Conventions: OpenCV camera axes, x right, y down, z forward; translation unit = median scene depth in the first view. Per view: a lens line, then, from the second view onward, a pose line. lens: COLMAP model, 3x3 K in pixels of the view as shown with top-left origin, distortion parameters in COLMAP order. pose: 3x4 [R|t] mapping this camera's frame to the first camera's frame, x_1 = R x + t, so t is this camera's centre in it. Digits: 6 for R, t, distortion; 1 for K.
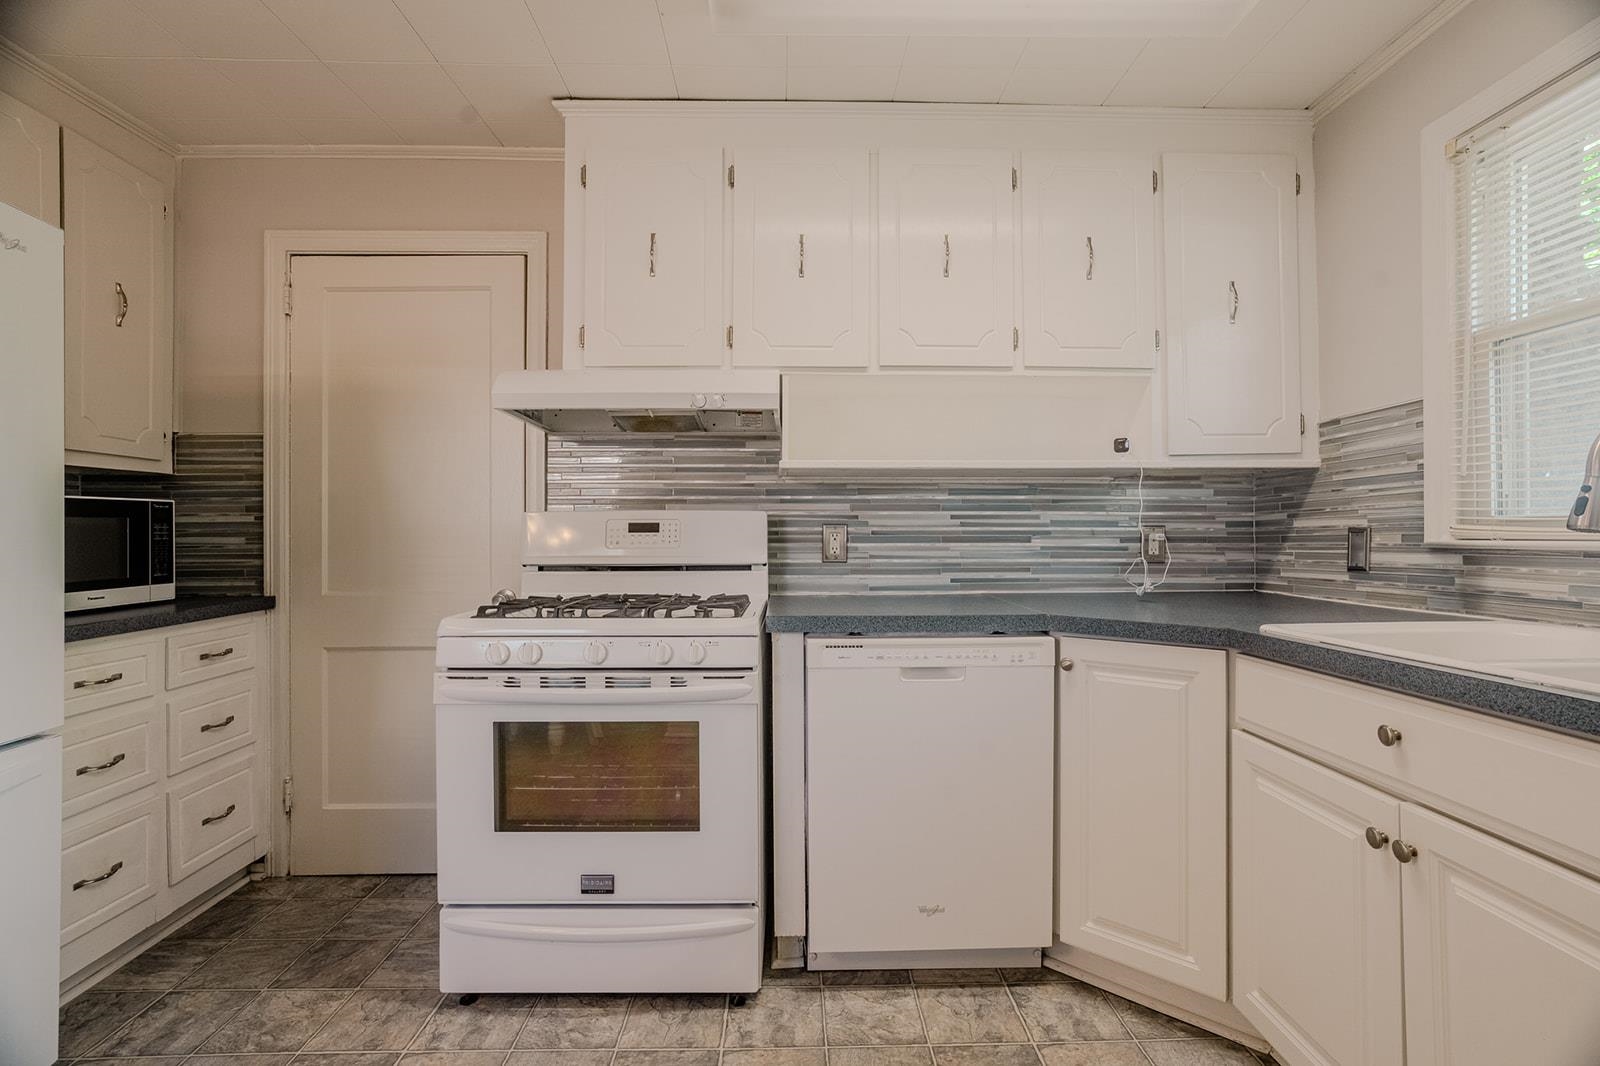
lens RADIAL K [[787.9, 0, 812.6], [0, 787.9, 501.3], [0, 0, 1]] dist [-0.038577, 0.023190]
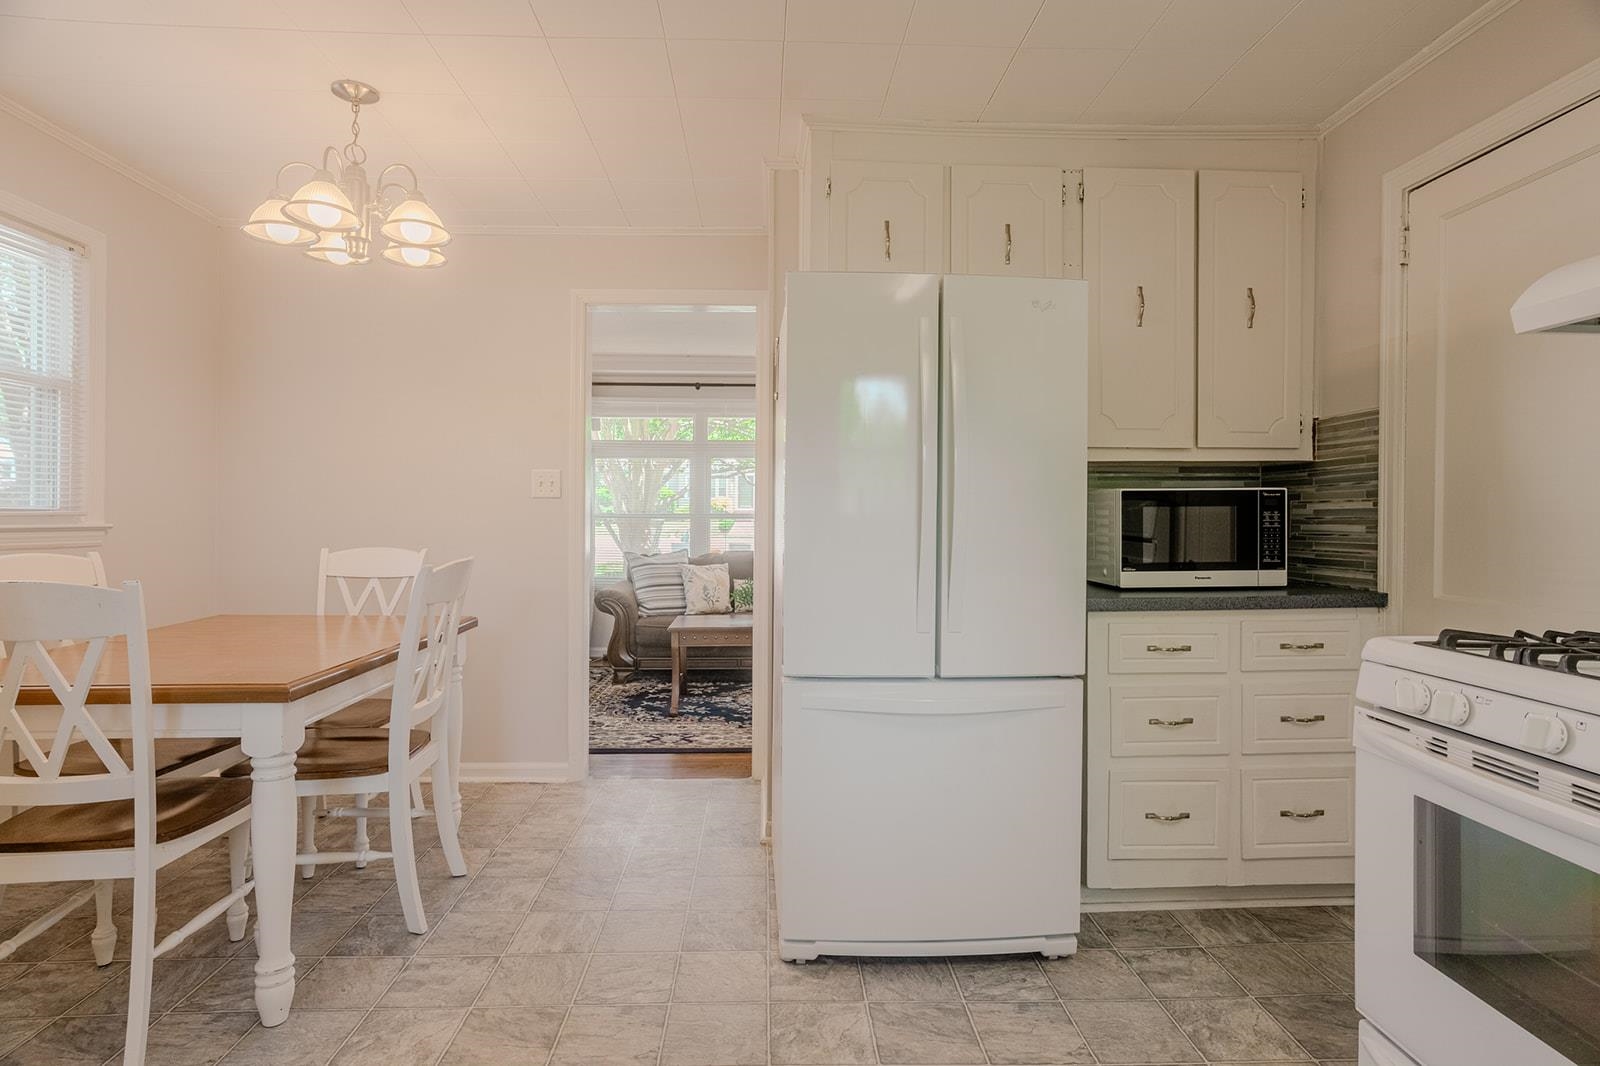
lens RADIAL K [[849.3, 0, 776.7], [0, 849.3, 503.4], [0, 0, 1]] dist [-0.041908, 0.030018]
pose [[-0.013489, -0.012877, -0.999826, 0.262693], [0.036793, 0.999234, -0.013366, 0.008687], [0.999232, -0.036967, -0.013005, 0.341756]]
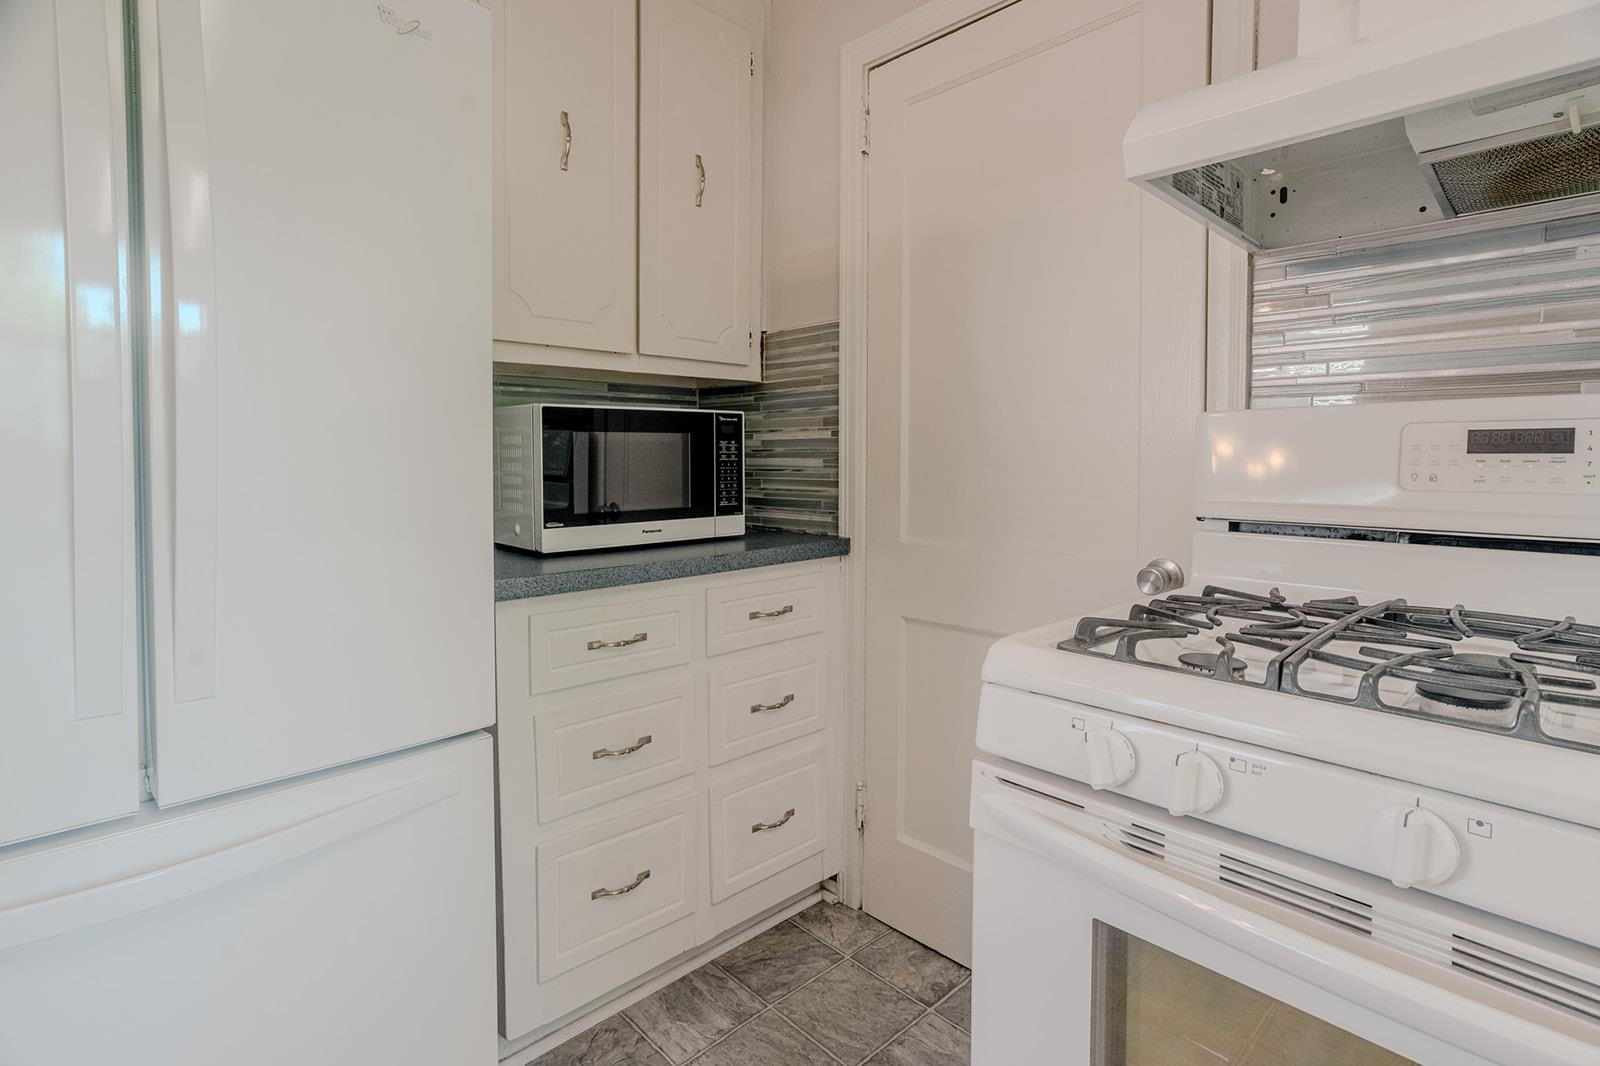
lens RADIAL K [[787.9, 0, 812.6], [0, 787.9, 501.3], [0, 0, 1]] dist [-0.038577, 0.023190]
pose [[0.674735, 0.047380, -0.736538, -0.167674], [0.022456, 0.996157, 0.084653, 0.022893], [0.737719, -0.073658, 0.671078, 0.484233]]
